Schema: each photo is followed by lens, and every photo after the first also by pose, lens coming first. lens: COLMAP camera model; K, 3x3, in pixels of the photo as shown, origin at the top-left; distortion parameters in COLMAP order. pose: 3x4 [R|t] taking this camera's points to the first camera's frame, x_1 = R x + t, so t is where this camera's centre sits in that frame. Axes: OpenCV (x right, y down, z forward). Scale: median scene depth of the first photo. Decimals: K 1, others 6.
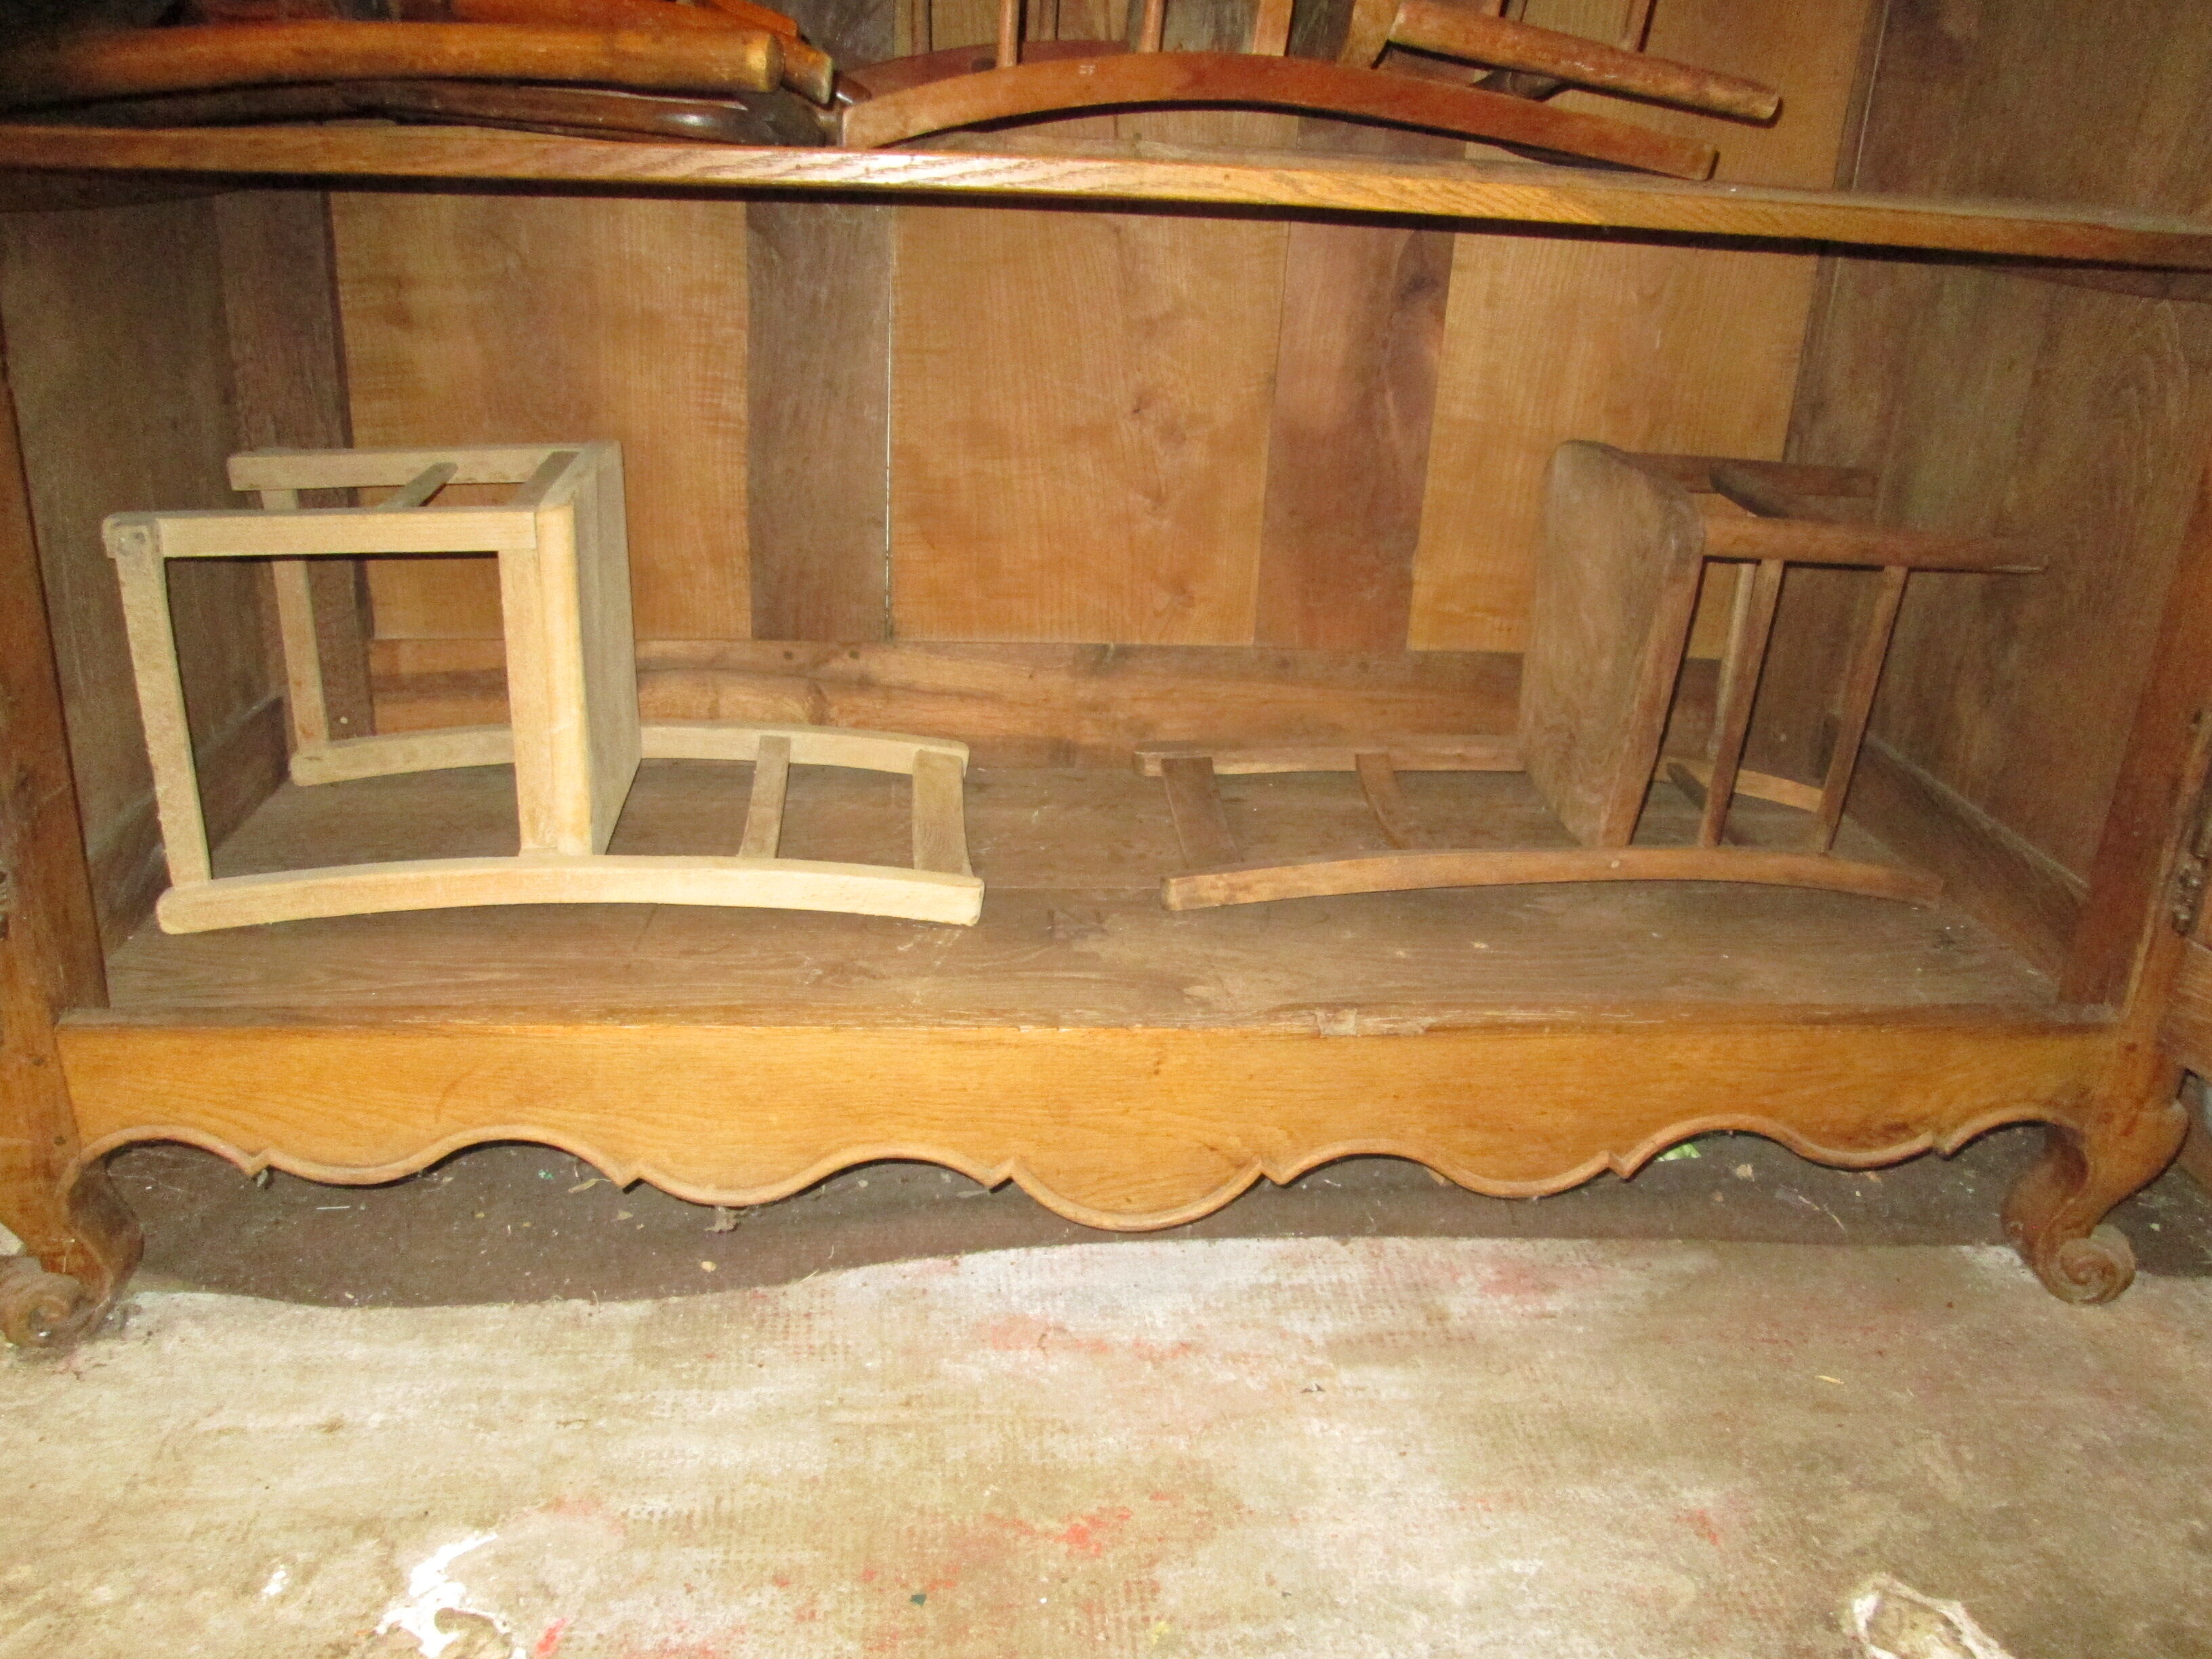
lens RADIAL K [[1842.6, 0, 1074.0], [0, 1842.6, 820.9], [0, 0, 1]] dist [-0.050559, 0.022626]
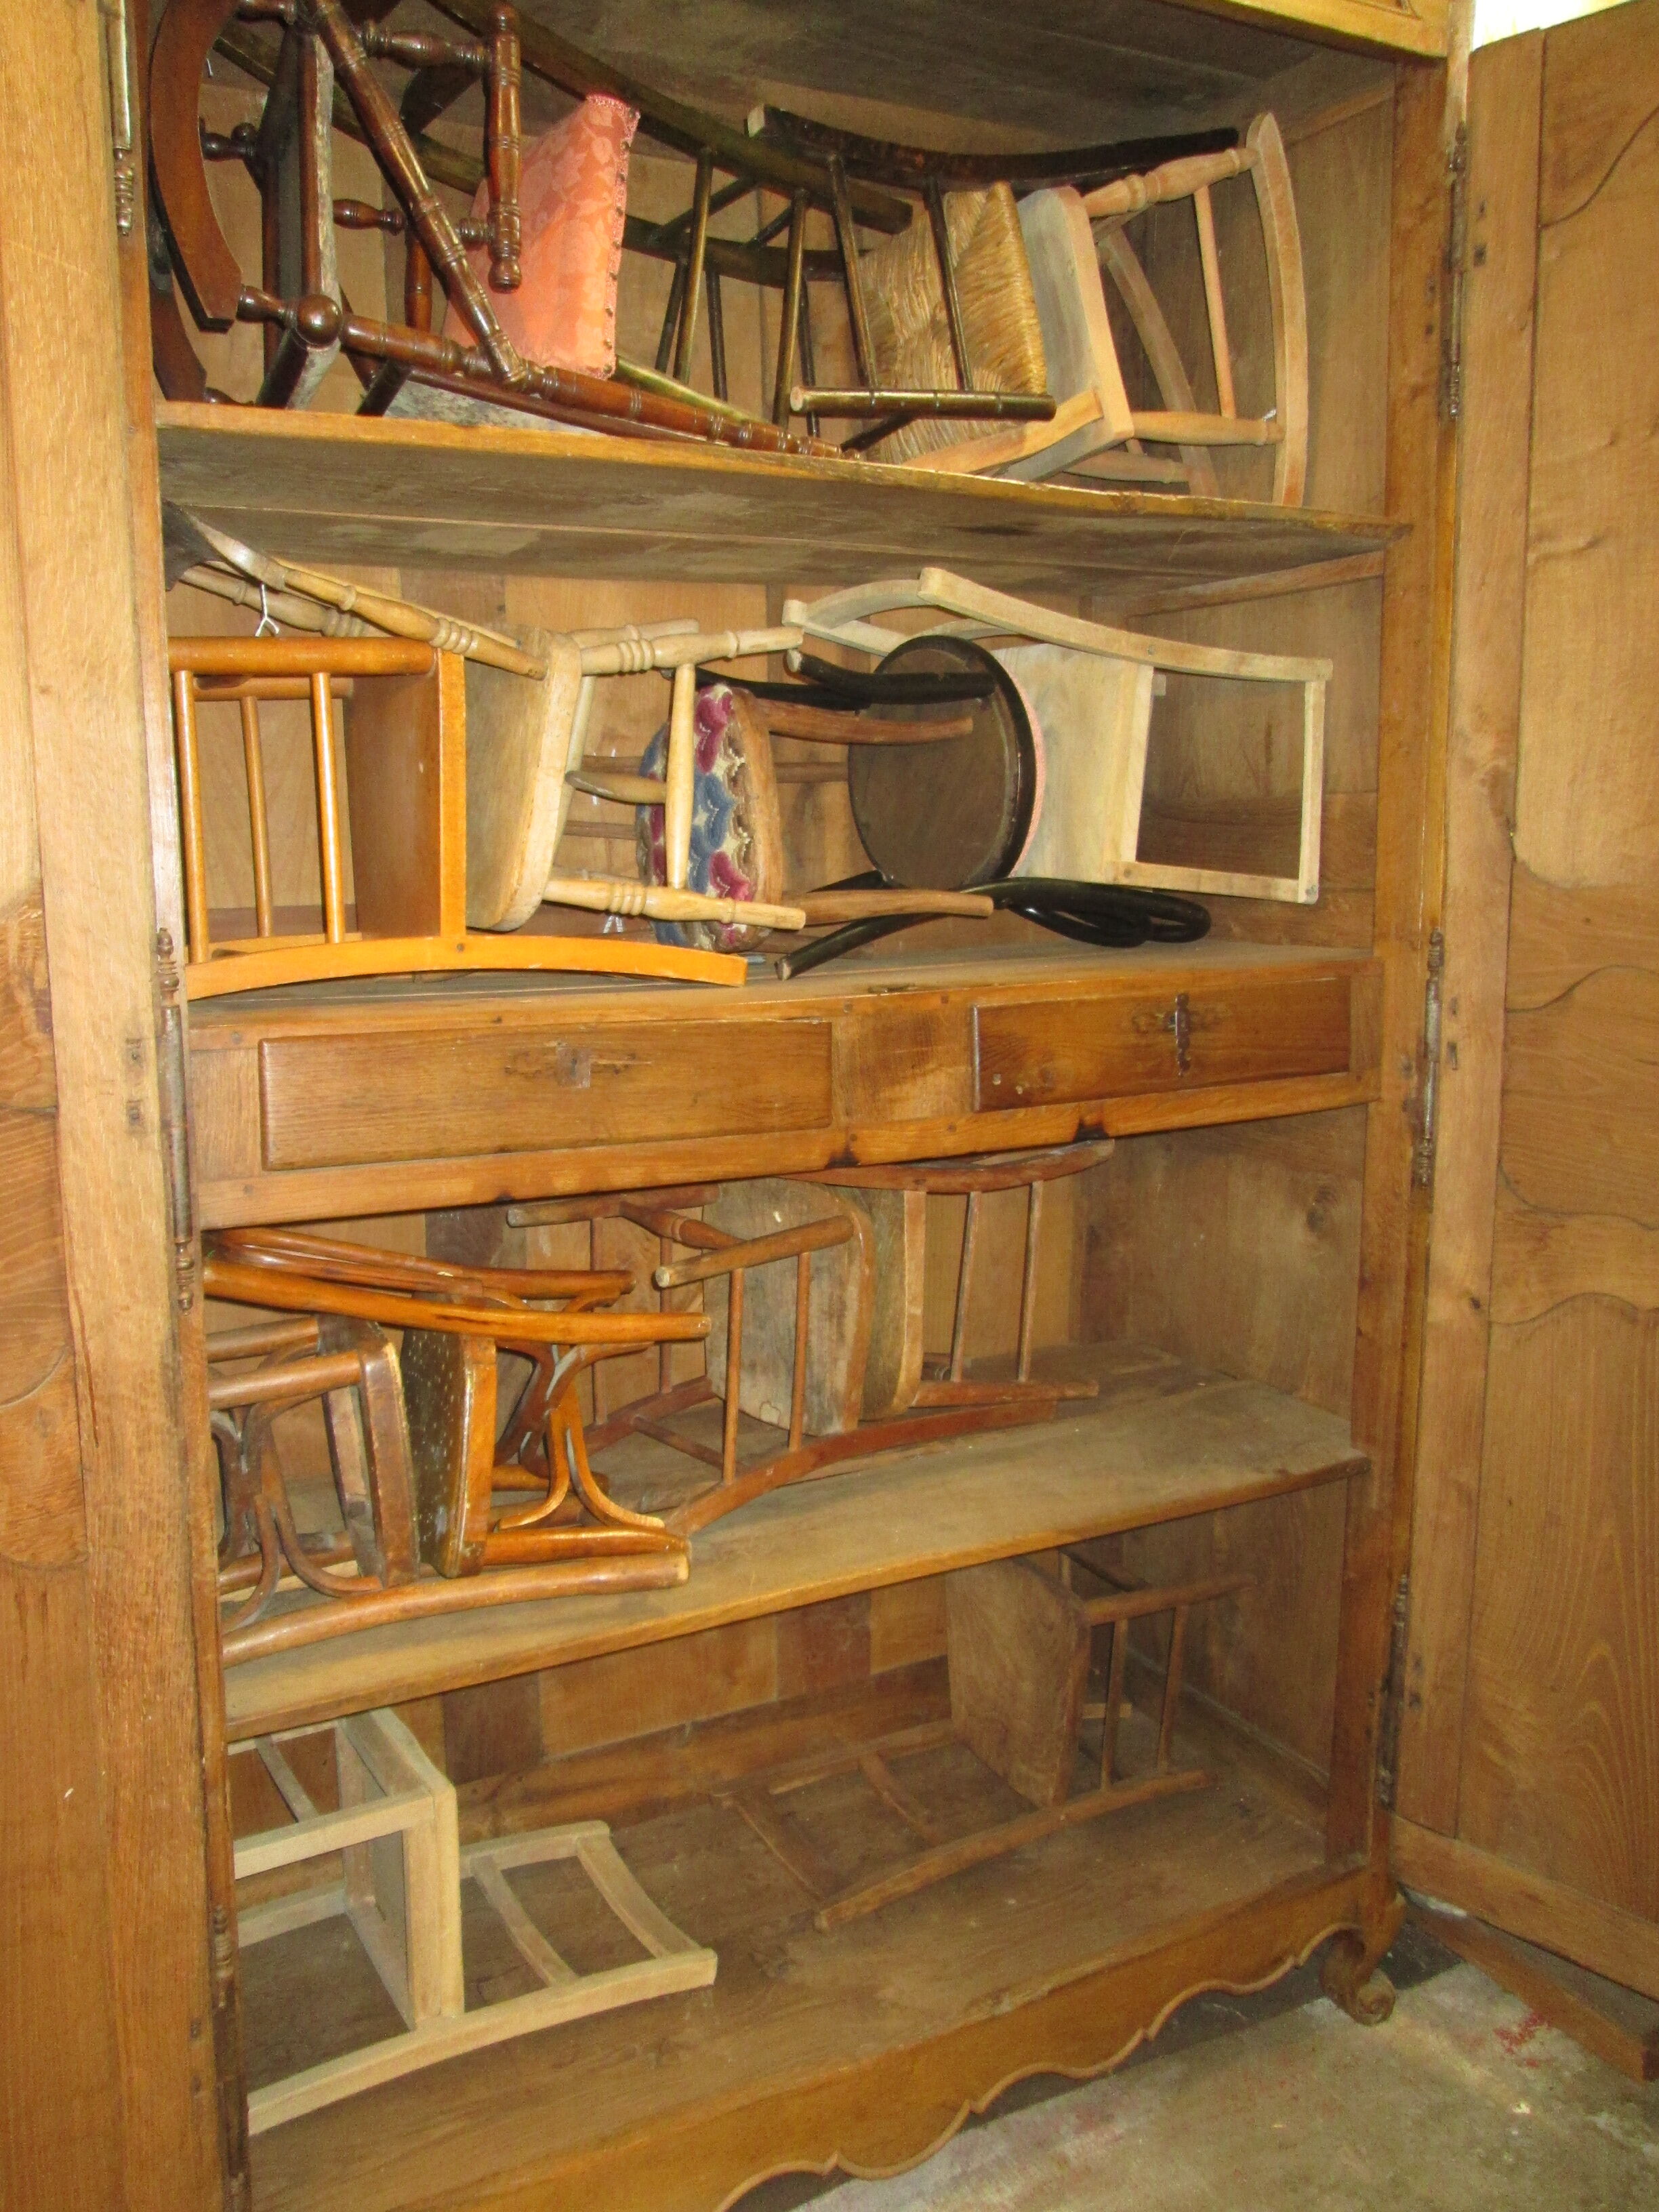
lens RADIAL K [[1842.6, 0, 839.9], [0, 1842.6, 1105.5], [0, 0, 1]] dist [-0.050559, 0.022626]
pose [[0.912872, -0.107245, 0.393908, -0.541685], [0.189105, 0.966203, -0.175188, -0.408034], [-0.361807, 0.234414, 0.902300, -0.625554]]
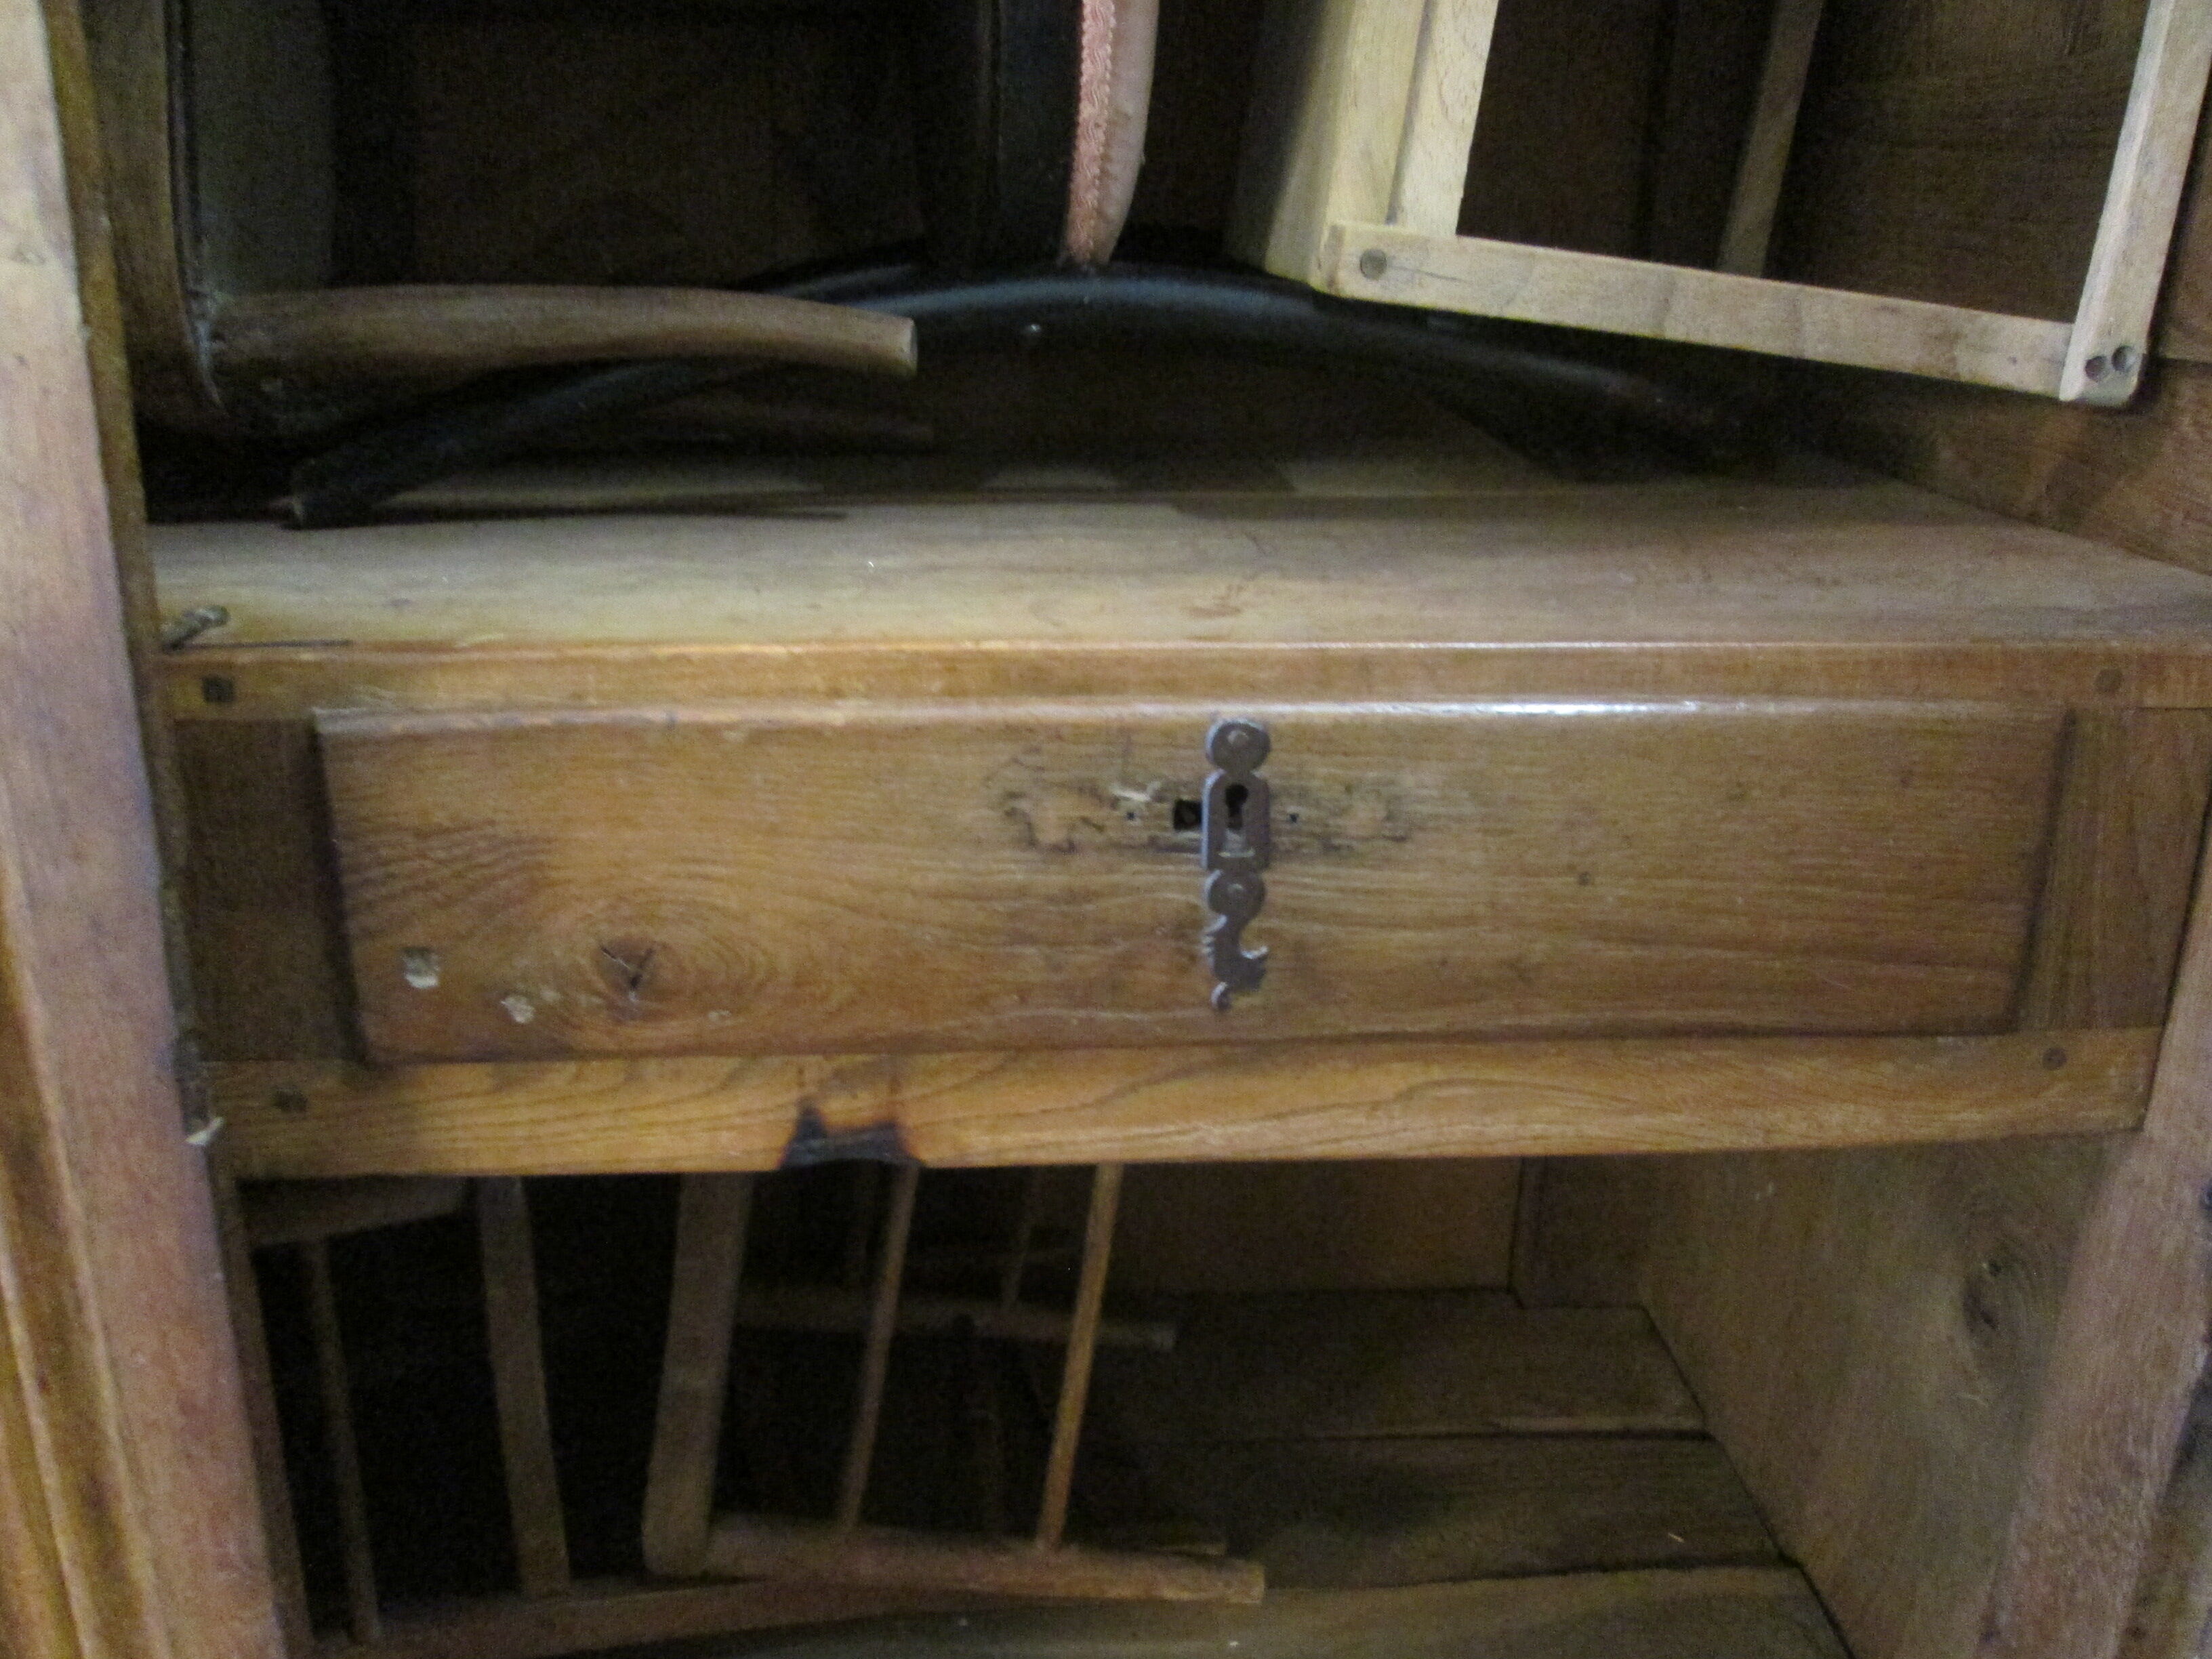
lens RADIAL K [[1842.6, 0, 1107.3], [0, 1842.6, 867.2], [0, 0, 1]] dist [-0.050559, 0.022626]
pose [[0.999760, -0.007958, -0.020409, 0.310721], [0.007314, 0.999480, -0.031409, -0.667581], [0.020648, 0.031252, 0.999298, 0.218711]]
